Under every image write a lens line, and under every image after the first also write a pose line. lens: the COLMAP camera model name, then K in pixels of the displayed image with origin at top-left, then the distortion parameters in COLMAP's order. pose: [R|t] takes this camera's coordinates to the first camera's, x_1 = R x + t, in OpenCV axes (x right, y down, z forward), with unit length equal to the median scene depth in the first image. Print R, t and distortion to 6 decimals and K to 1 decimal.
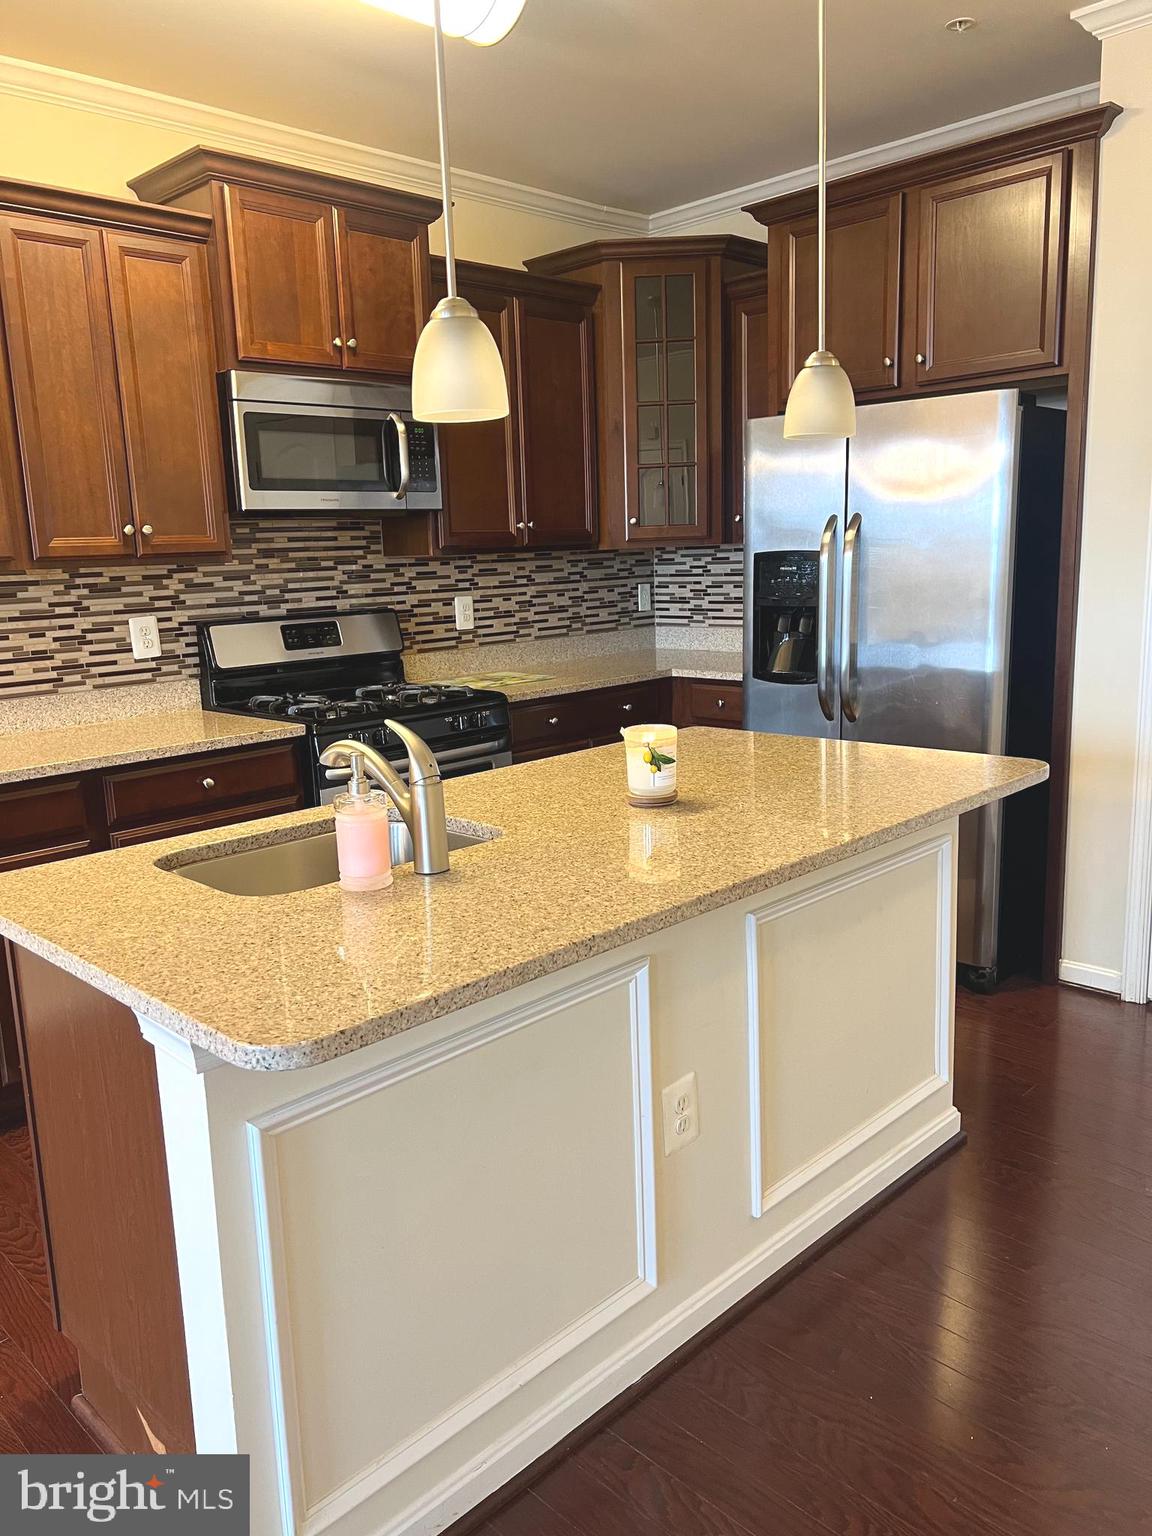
lens RADIAL K [[1183.6, 0, 562.6], [0, 1183.6, 769.2], [0, 0, 1]] dist [0.050453, -0.072215]
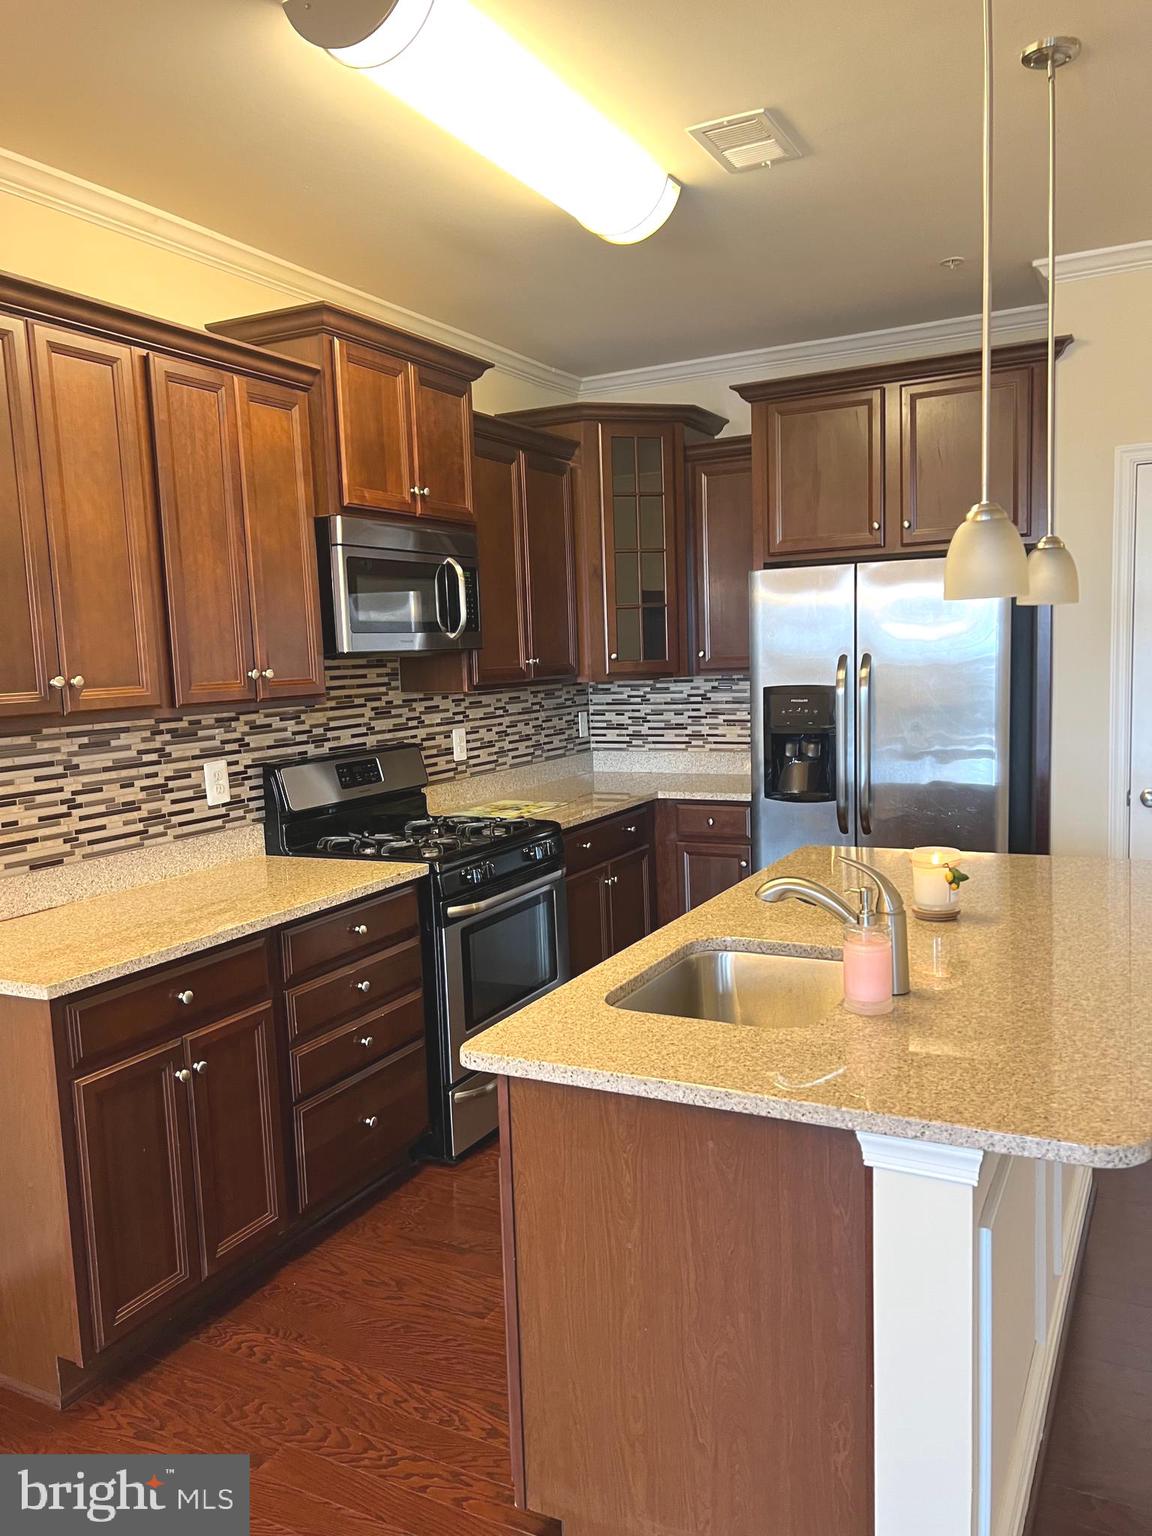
lens RADIAL K [[1183.6, 0, 569.8], [0, 1183.6, 781.8], [0, 0, 1]] dist [0.050453, -0.072215]
pose [[0.946655, -0.036615, 0.320163, -0.383449], [0.062935, 0.995399, -0.072249, -0.024363], [-0.316044, 0.088544, 0.944604, 0.010592]]
